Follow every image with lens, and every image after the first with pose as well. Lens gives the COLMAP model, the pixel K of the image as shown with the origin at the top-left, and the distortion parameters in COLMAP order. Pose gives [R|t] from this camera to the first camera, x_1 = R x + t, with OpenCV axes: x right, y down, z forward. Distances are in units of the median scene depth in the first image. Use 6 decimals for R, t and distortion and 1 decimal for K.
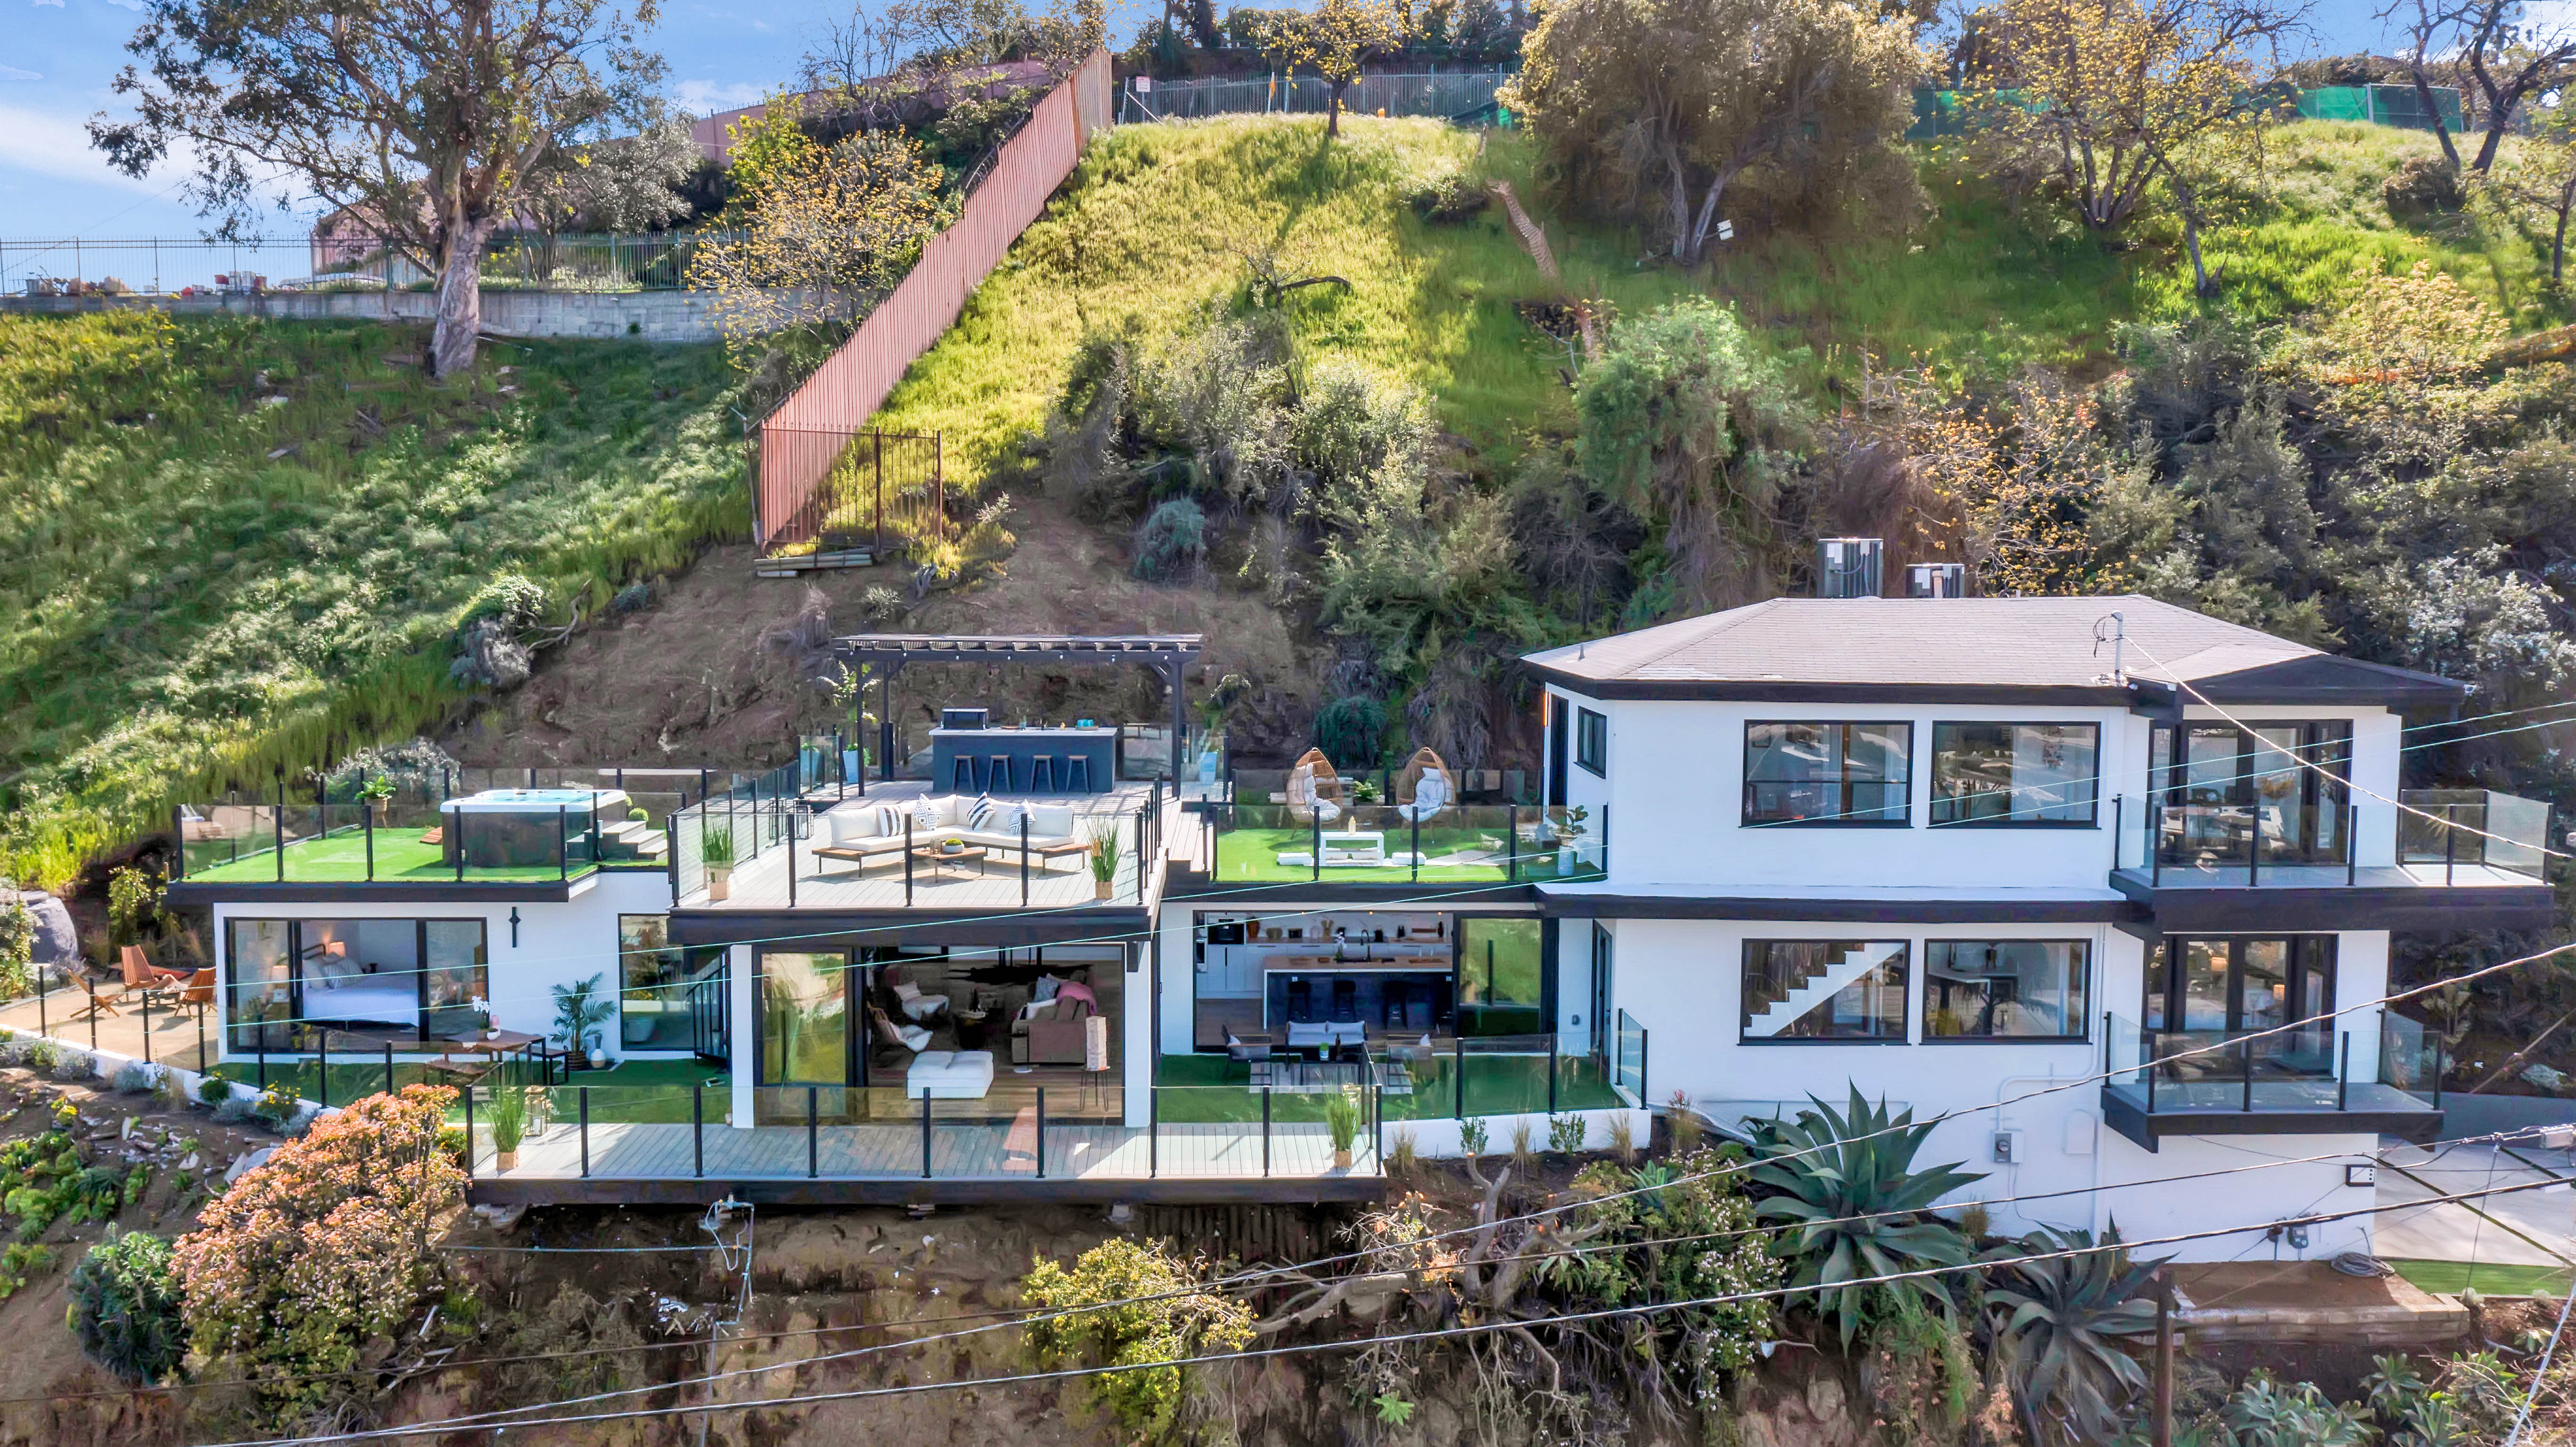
lens RADIAL K [[2073.2, 0, 1286.5], [0, 2073.2, 726.6], [0, 0, 1]] dist [-0.007717, 0.005961]
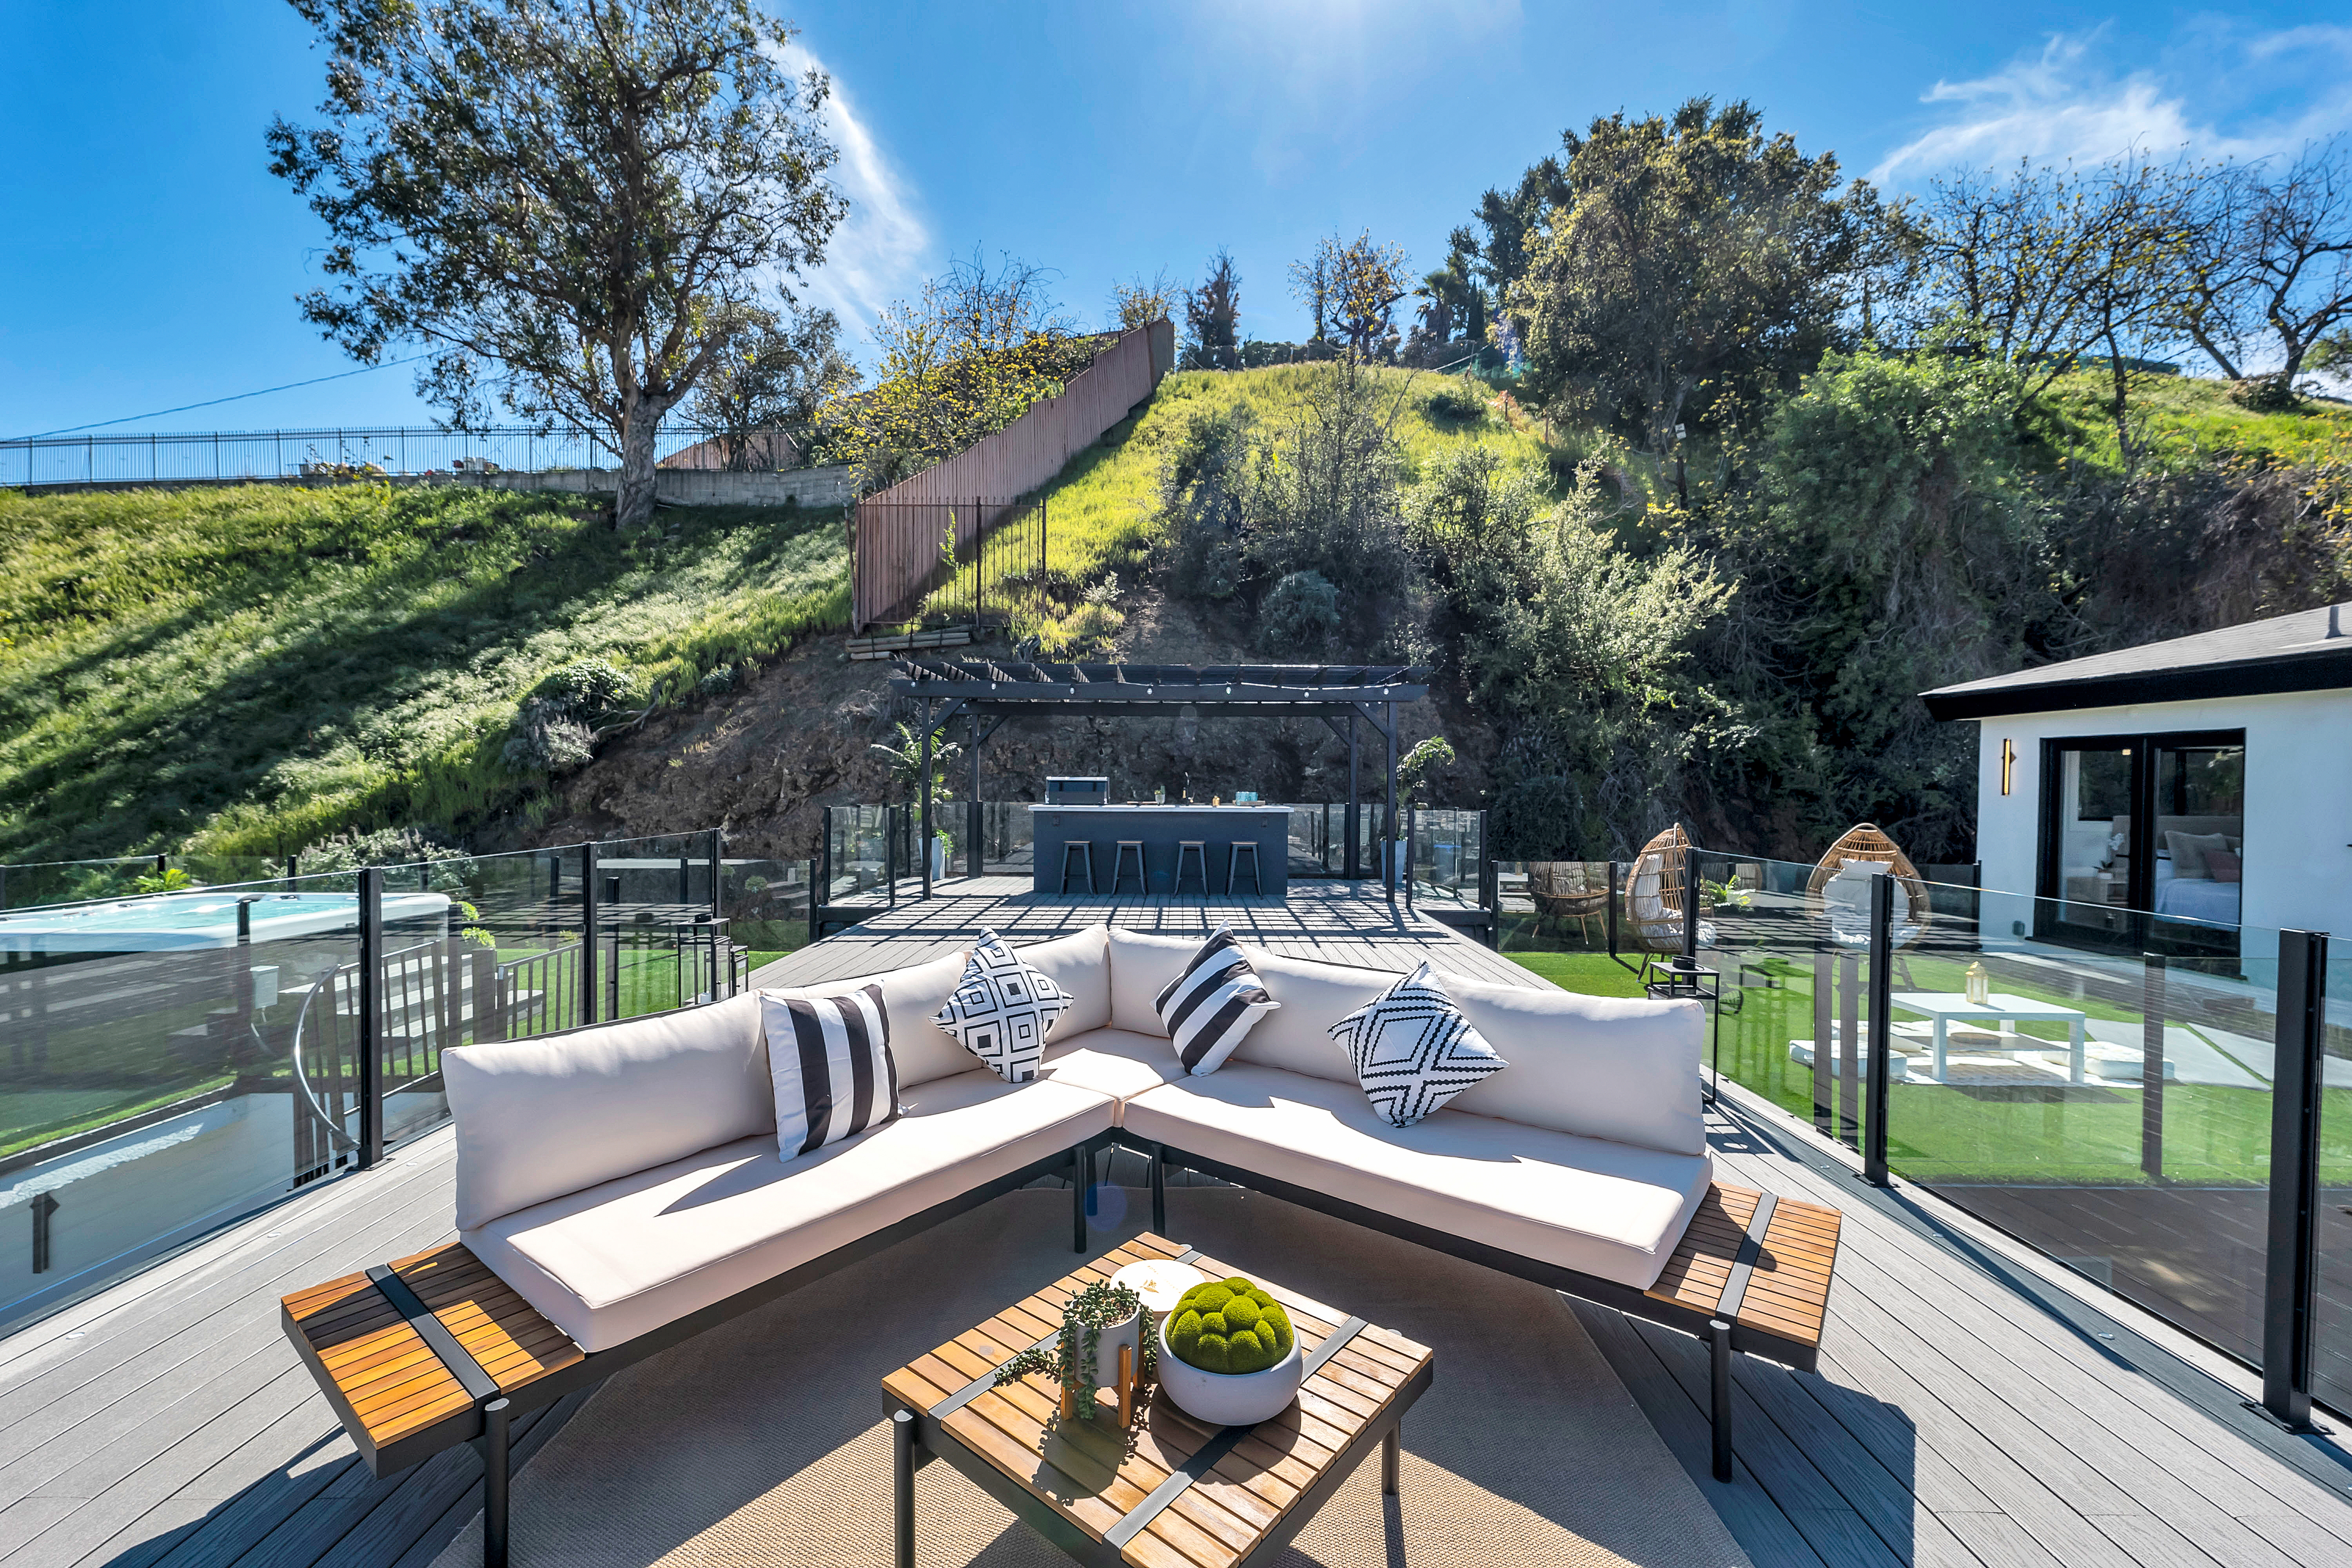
lens RADIAL K [[955.0, 0, 1178.6], [0, 955.0, 782.8], [0, 0, 1]] dist [0.000205, 0.000012]
pose [[0.999785, -0.000374, -0.020735, -0.099835], [-0.001128, 0.997375, -0.072399, 0.015140], [0.020708, 0.072407, 0.997160, 0.589742]]
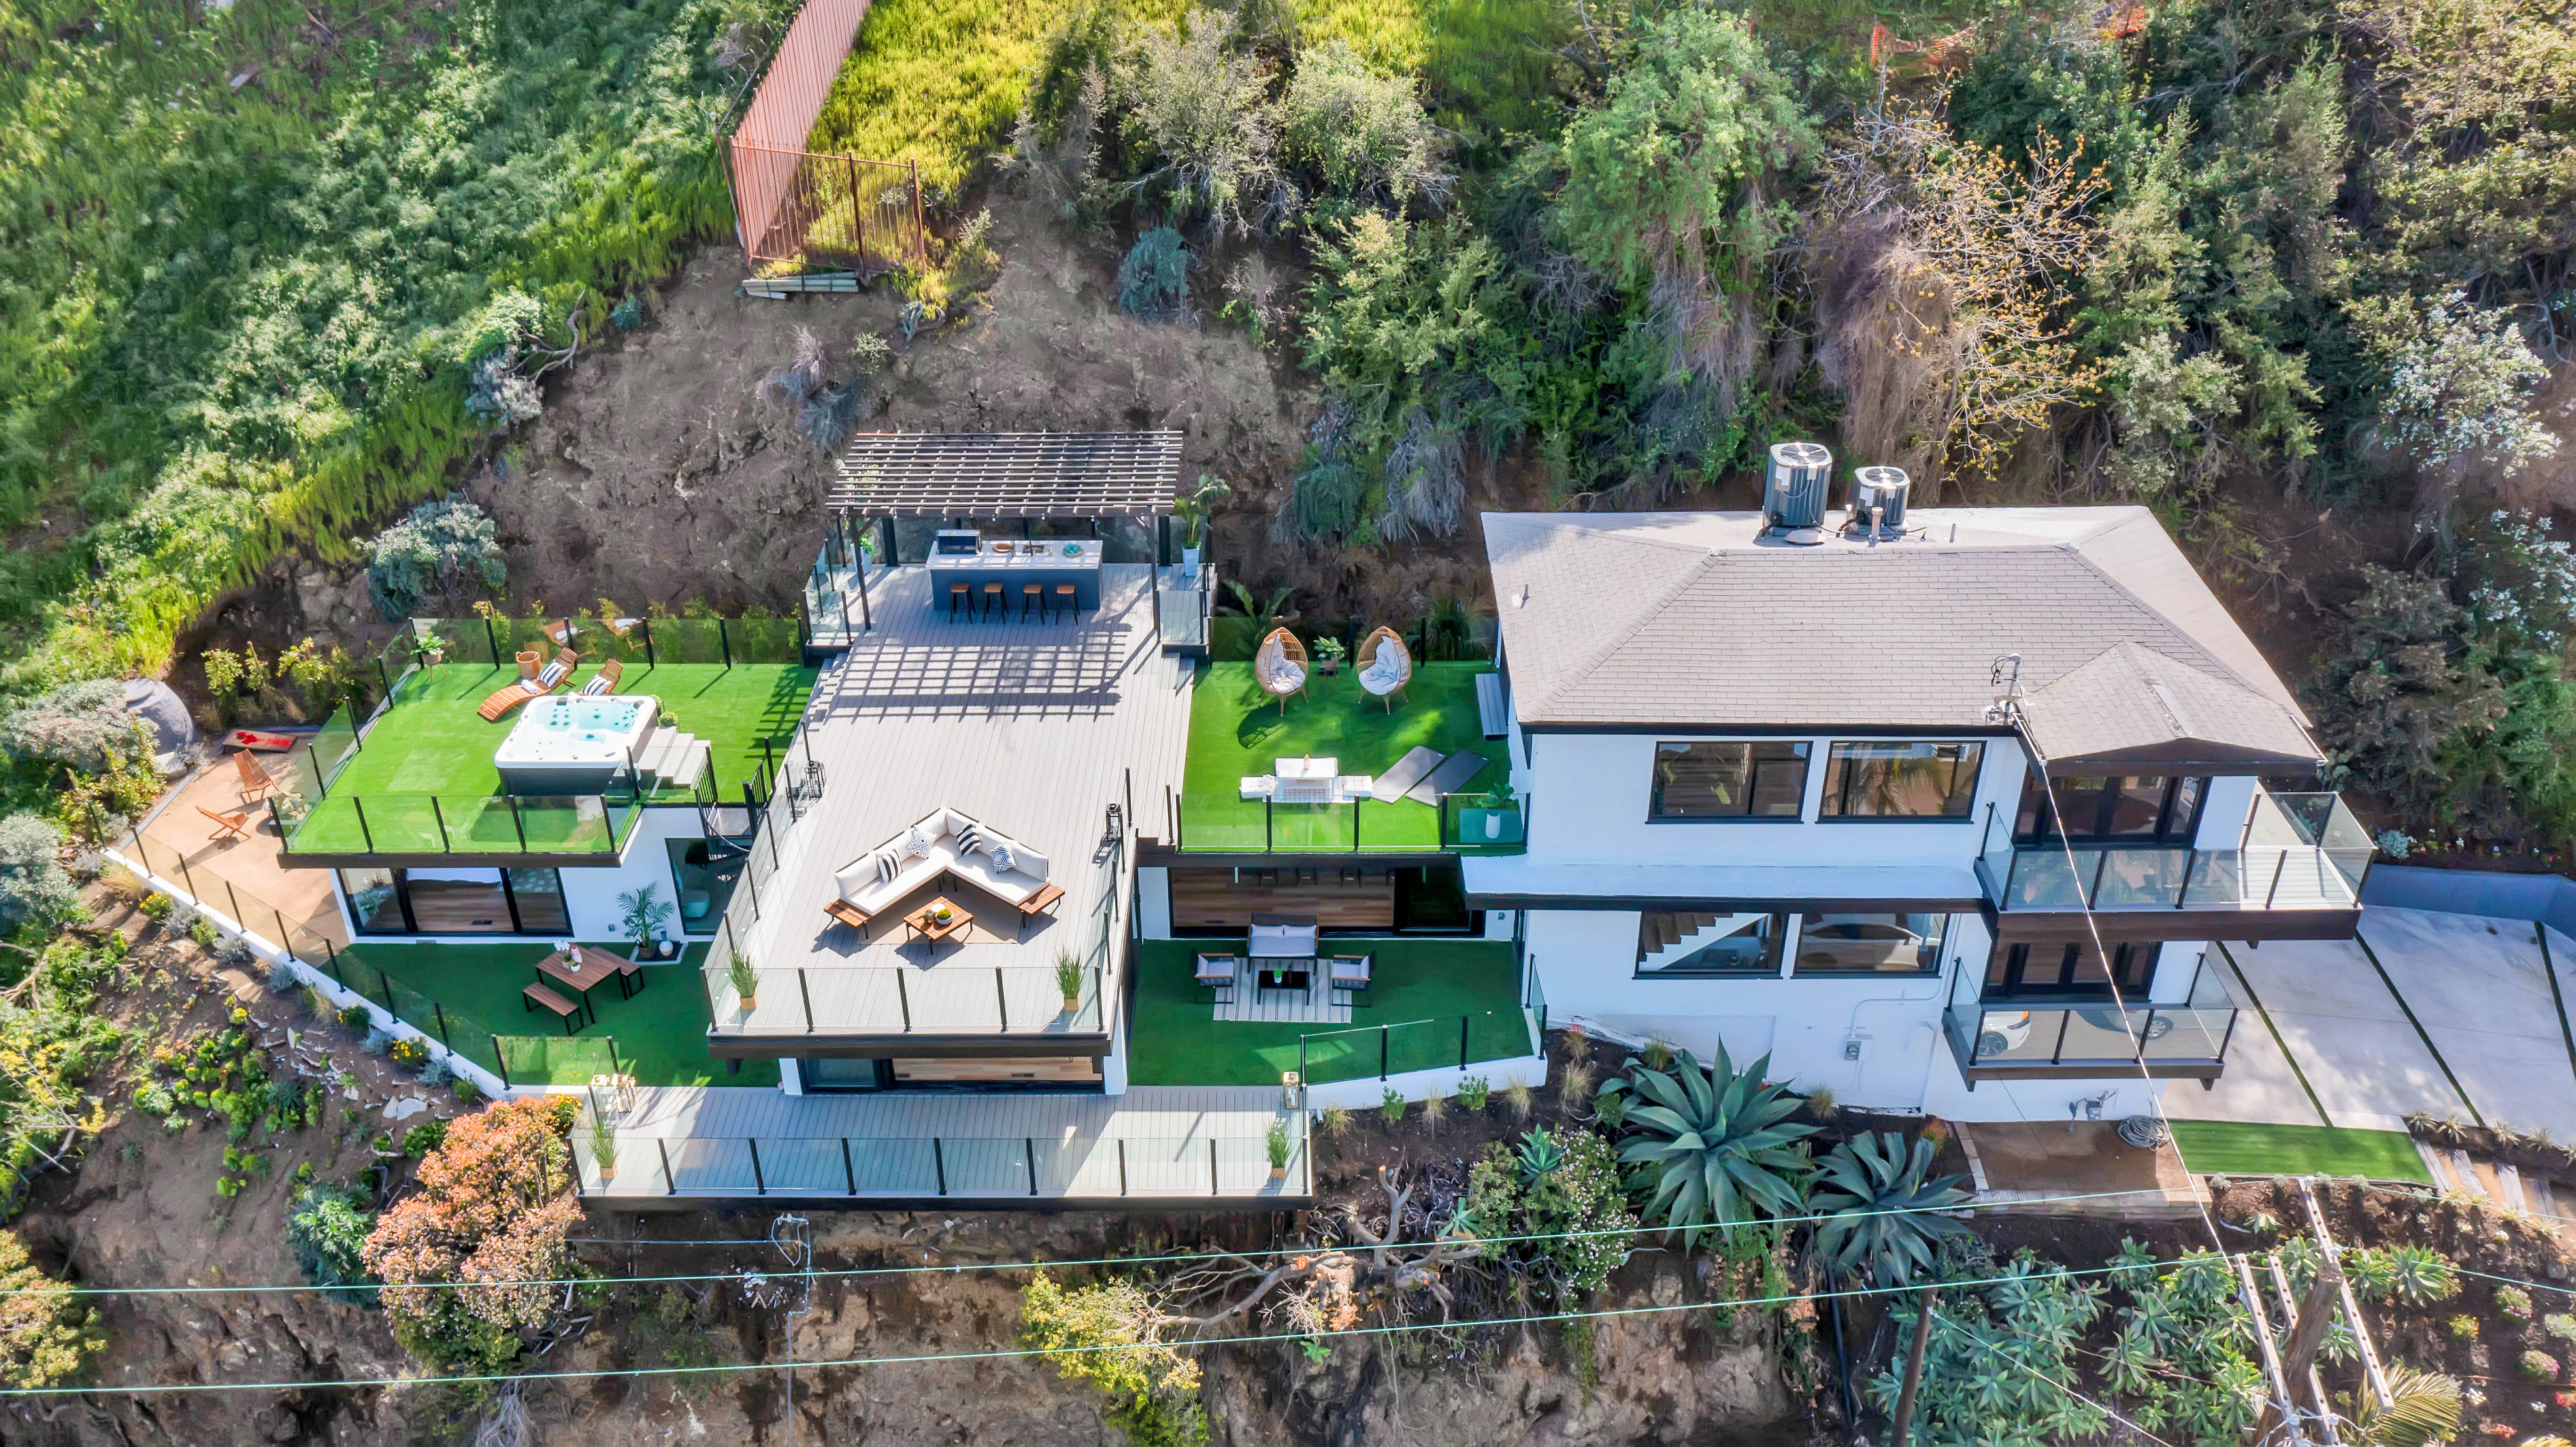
lens RADIAL K [[2073.2, 0, 1289.7], [0, 2073.2, 744.6], [0, 0, 1]] dist [-0.007717, 0.005961]
pose [[0.999358, 0.006233, -0.035281, 0.045989], [0.011003, 0.883773, 0.467787, -0.356742], [0.034096, -0.467874, 0.883137, 0.018686]]
